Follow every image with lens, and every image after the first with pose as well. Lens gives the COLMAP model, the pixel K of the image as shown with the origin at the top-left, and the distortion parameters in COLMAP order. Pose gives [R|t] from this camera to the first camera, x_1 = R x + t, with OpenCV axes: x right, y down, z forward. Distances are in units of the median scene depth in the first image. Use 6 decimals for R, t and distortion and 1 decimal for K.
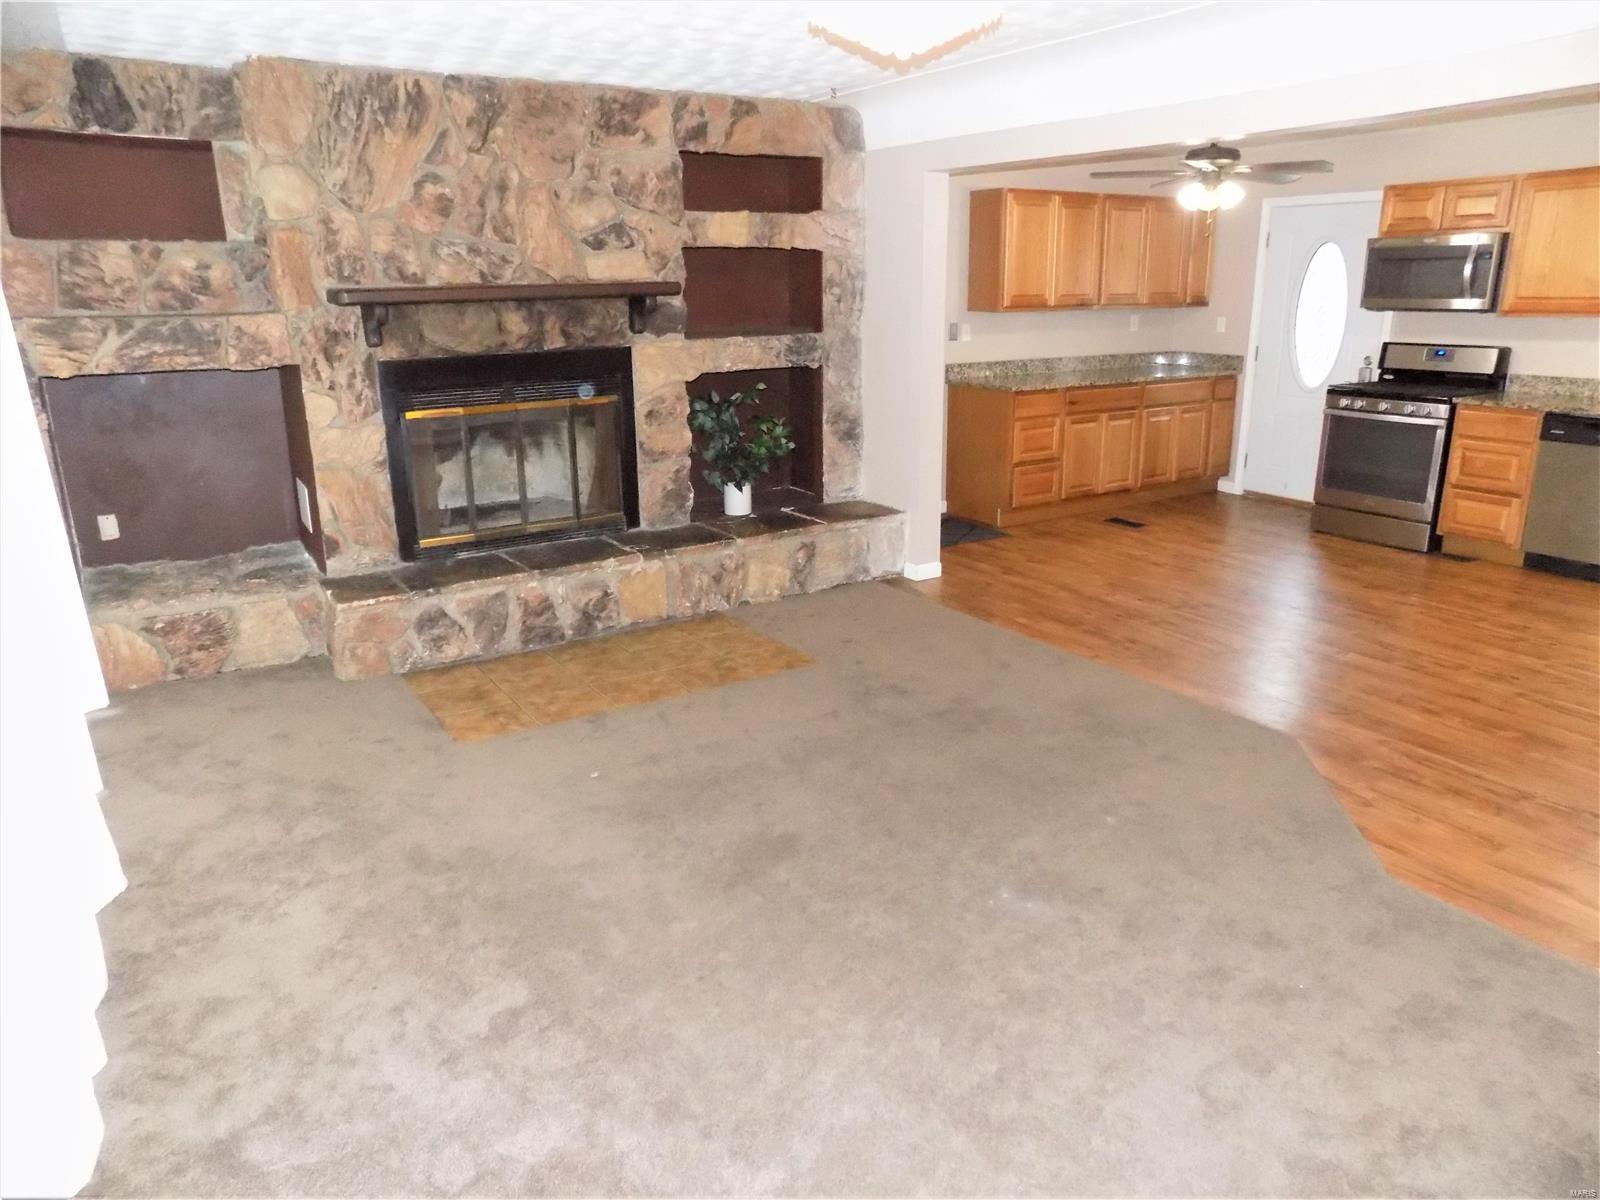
lens RADIAL K [[1077.4, 0, 802.1], [0, 1077.4, 591.7], [0, 0, 1]] dist [-0.080791, 0.081543]
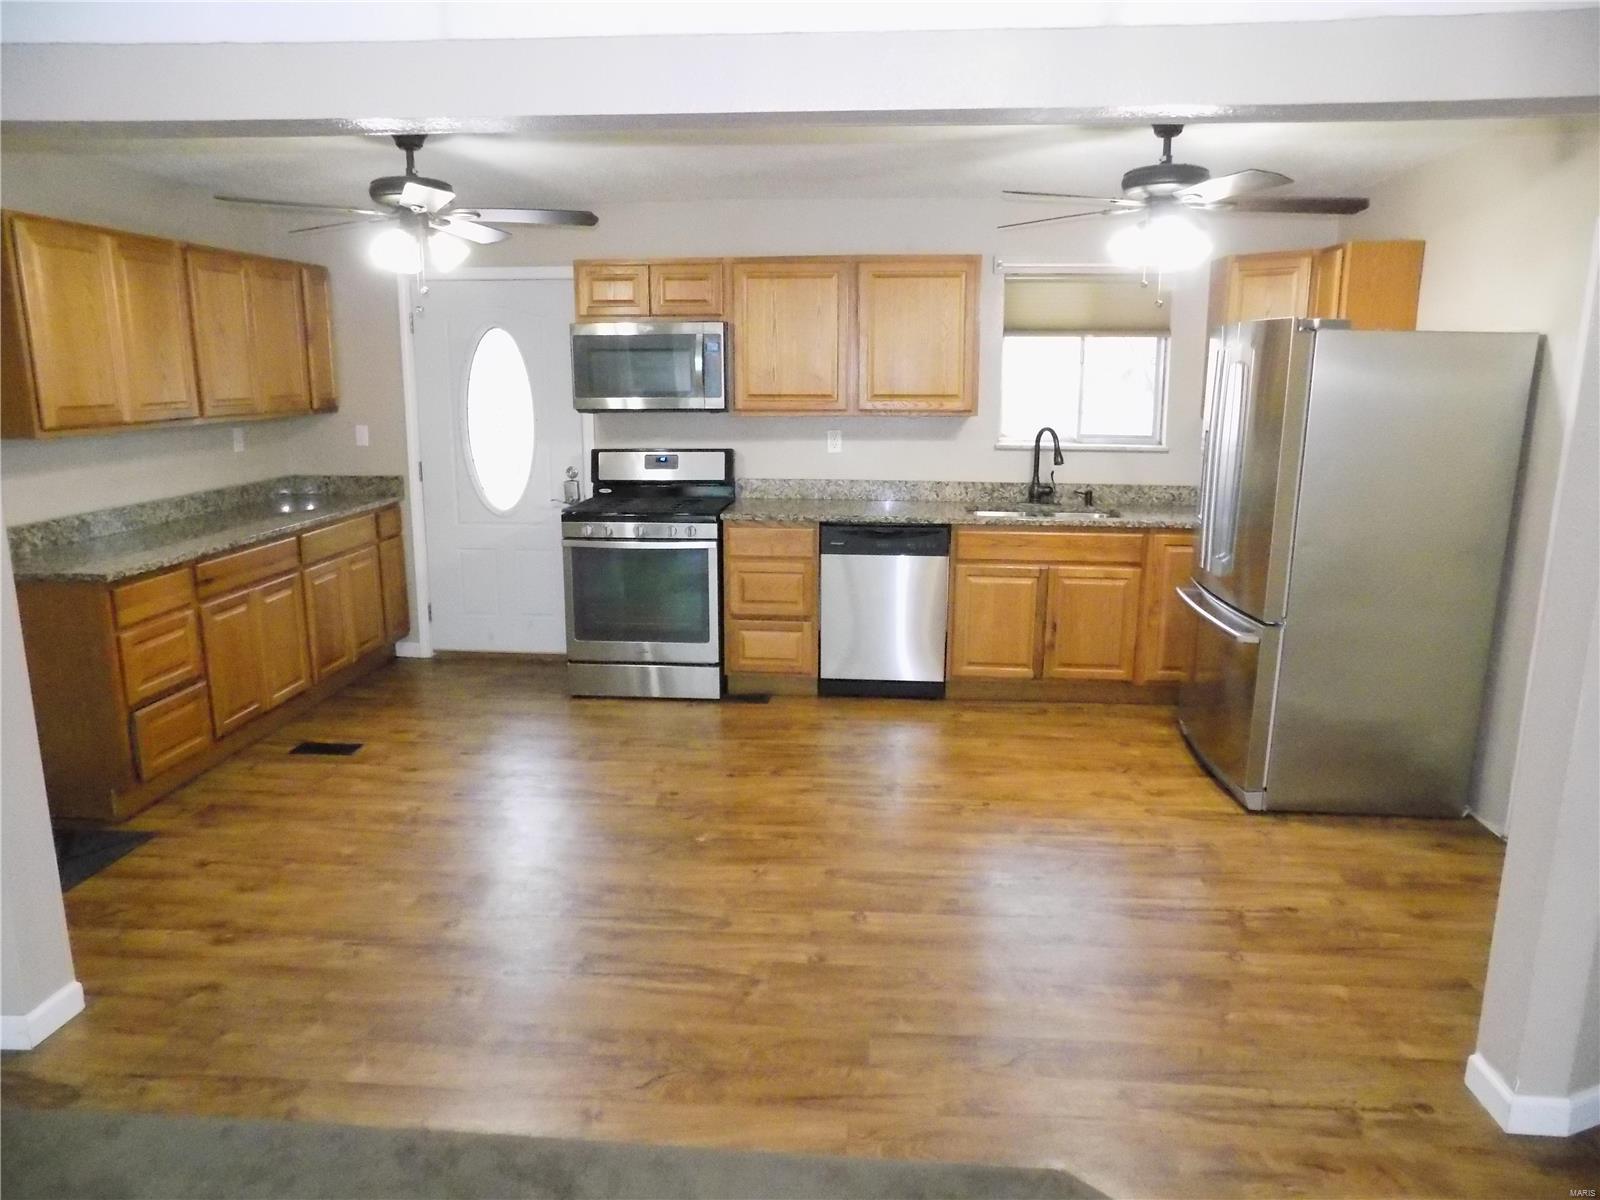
lens RADIAL K [[1077.4, 0, 802.1], [0, 1077.4, 591.7], [0, 0, 1]] dist [-0.080791, 0.081543]
pose [[0.605603, -0.153802, 0.780762, -0.014578], [0.216499, 0.975980, 0.024329, -0.149875], [-0.765750, 0.154300, 0.624354, 0.496263]]
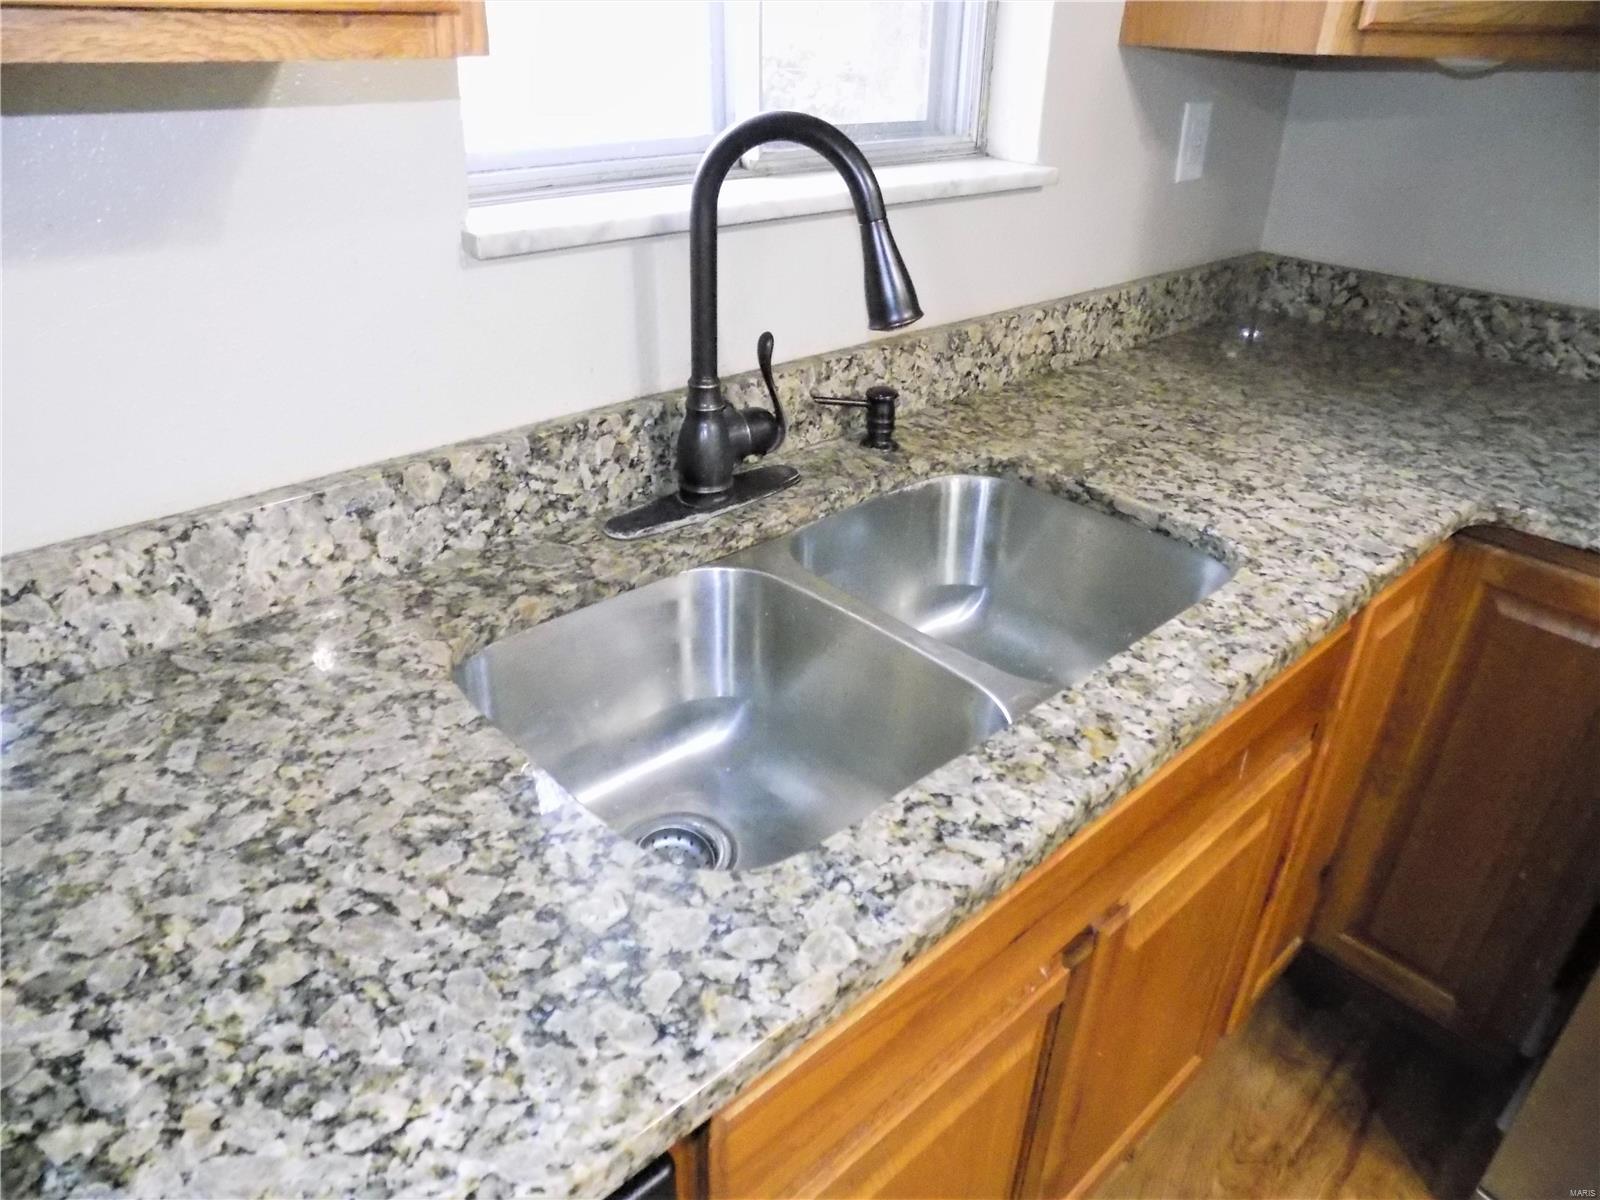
lens RADIAL K [[1077.4, 0, 802.1], [0, 1077.4, 591.7], [0, 0, 1]] dist [-0.080791, 0.081543]
pose [[-0.178500, -0.469774, 0.864552, 0.749429], [0.253606, 0.827010, 0.501736, -0.249970], [-0.950695, 0.308816, -0.028484, 0.955932]]
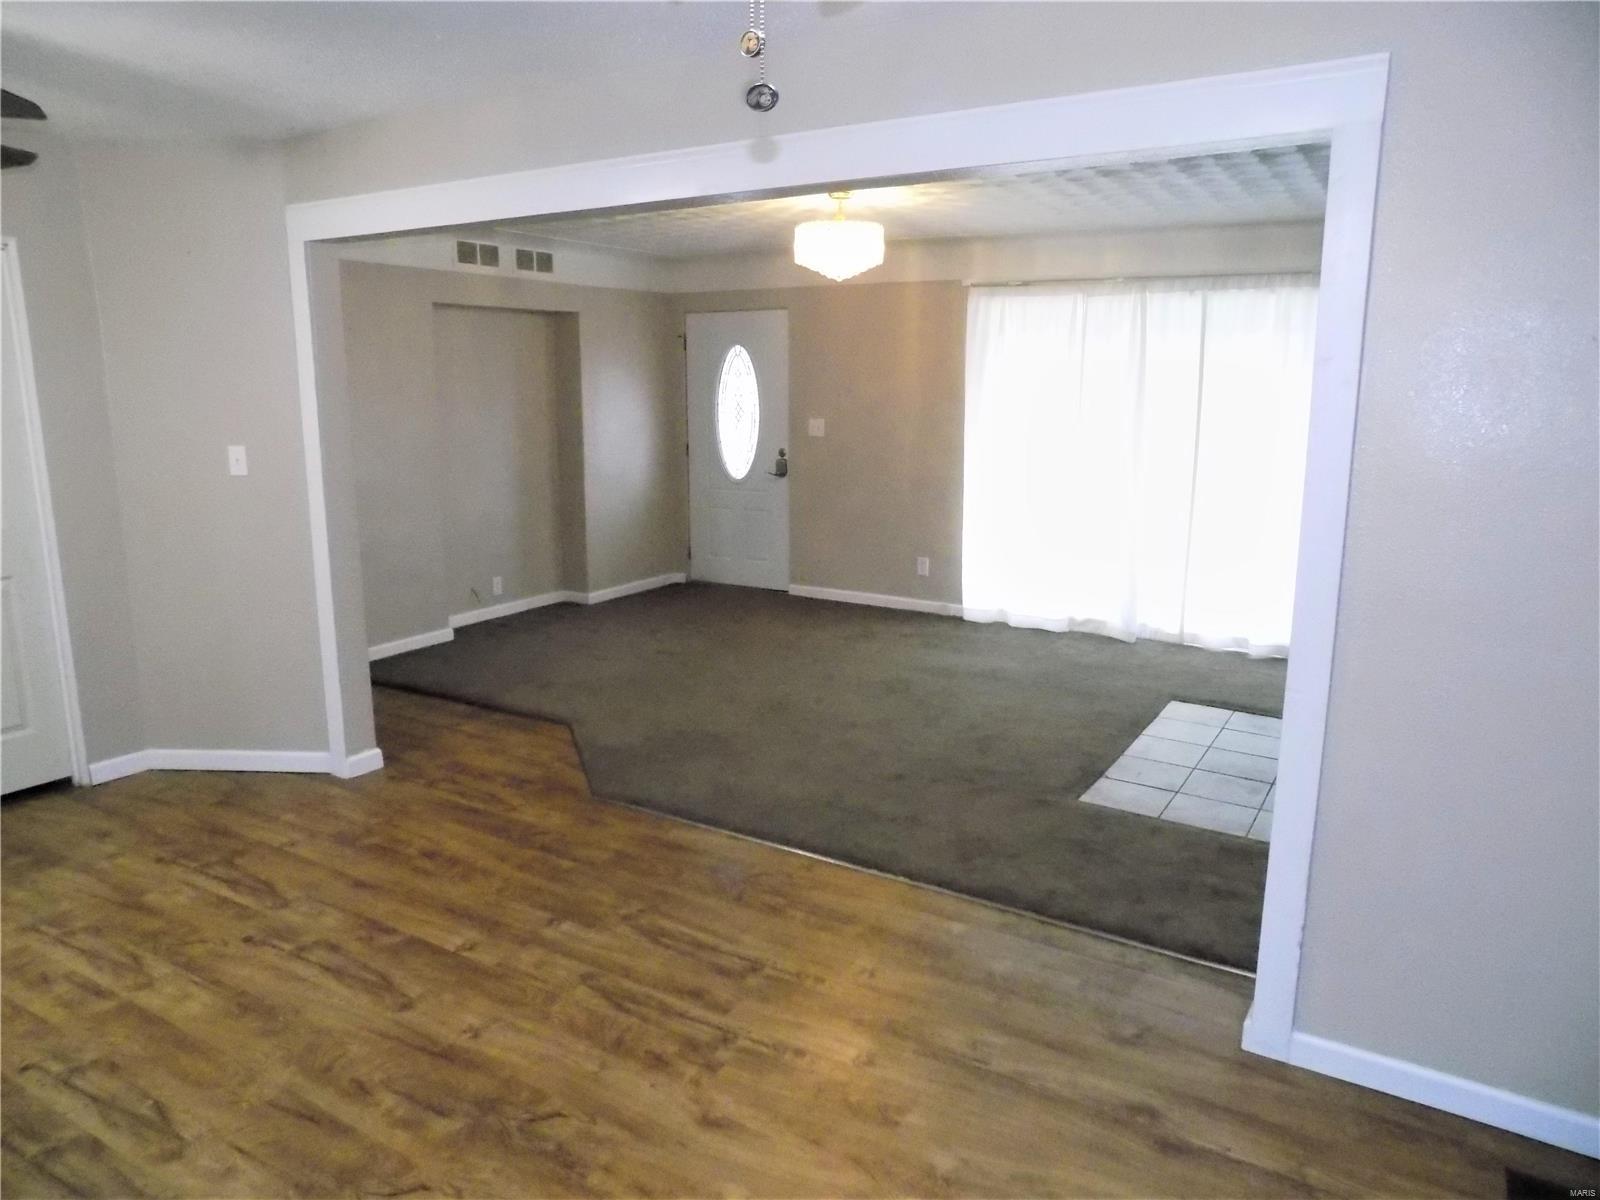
lens RADIAL K [[1077.4, 0, 802.1], [0, 1077.4, 591.7], [0, 0, 1]] dist [-0.080791, 0.081543]
pose [[-0.898521, 0.087500, -0.430121, 0.511780], [-0.121104, 0.892472, 0.434544, -0.386856], [0.421894, 0.442536, -0.791308, 1.315323]]
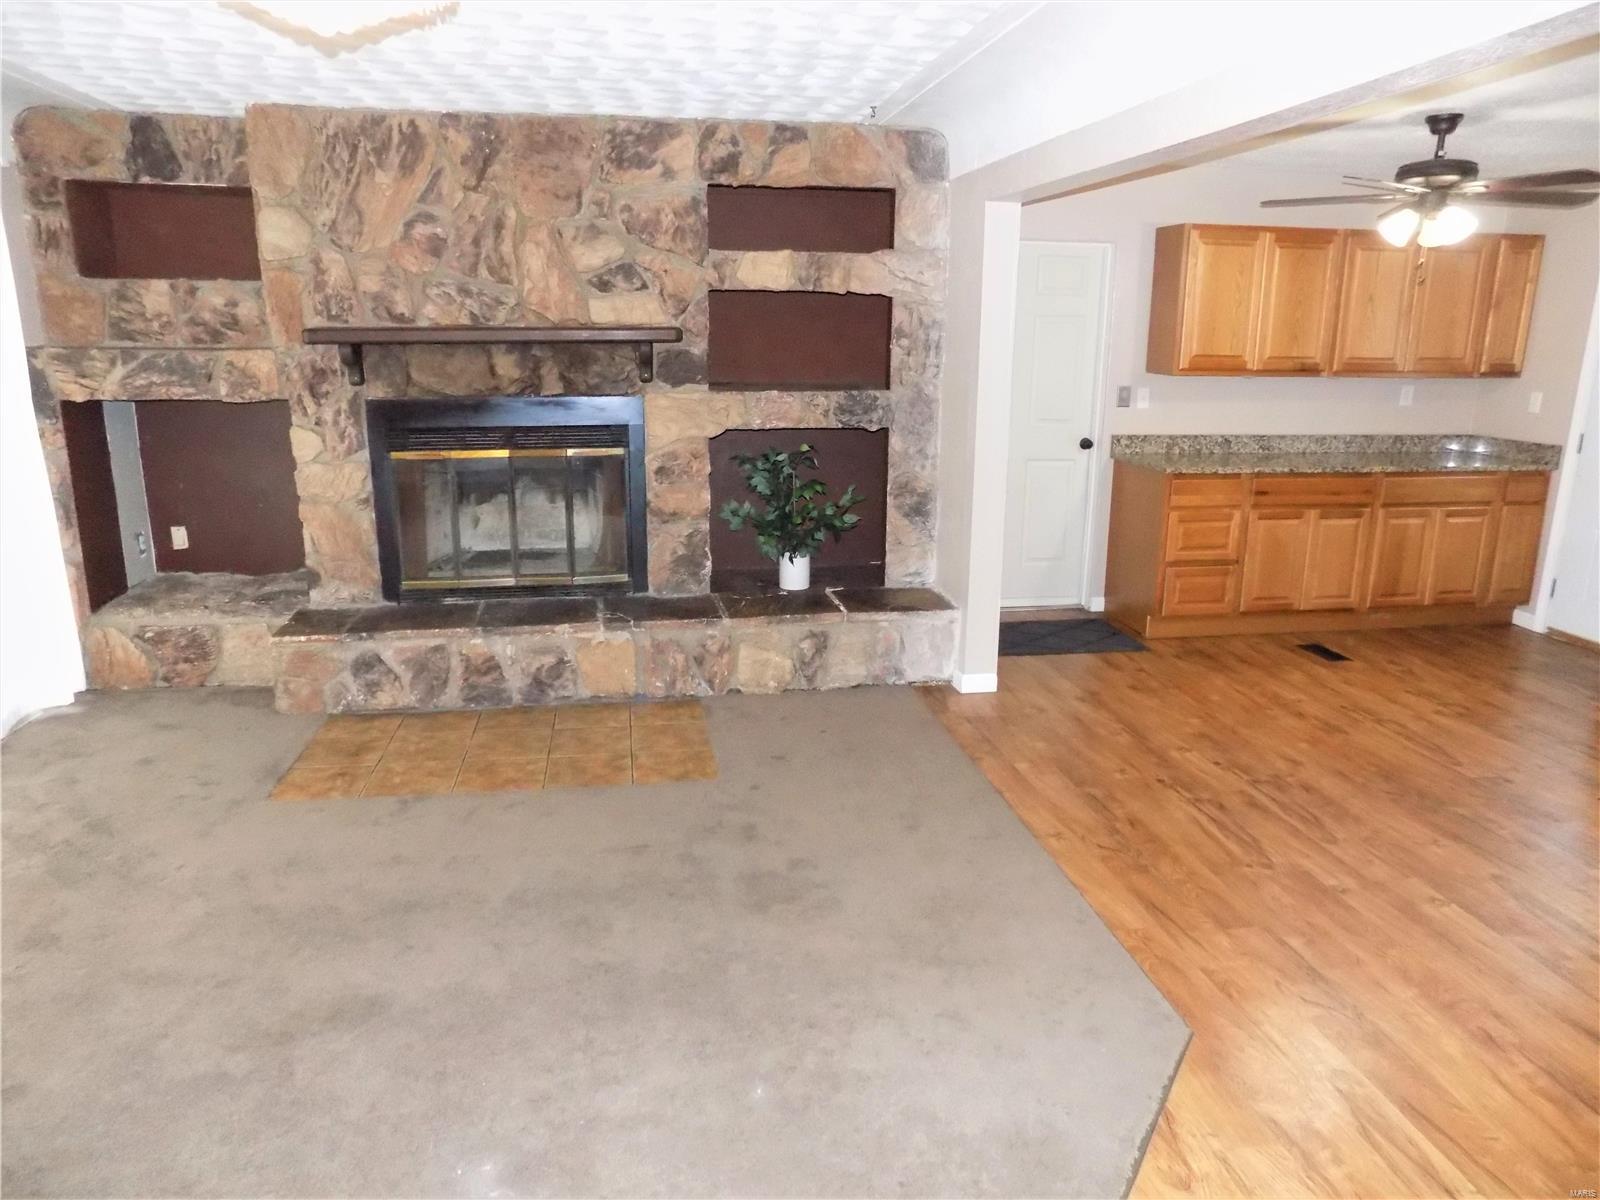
lens RADIAL K [[1077.4, 0, 802.1], [0, 1077.4, 591.7], [0, 0, 1]] dist [-0.080791, 0.081543]
pose [[0.920806, 0.112363, -0.373485, 0.322078], [-0.127948, 0.991633, -0.017116, -0.063153], [0.368437, 0.063547, 0.927478, 0.202922]]
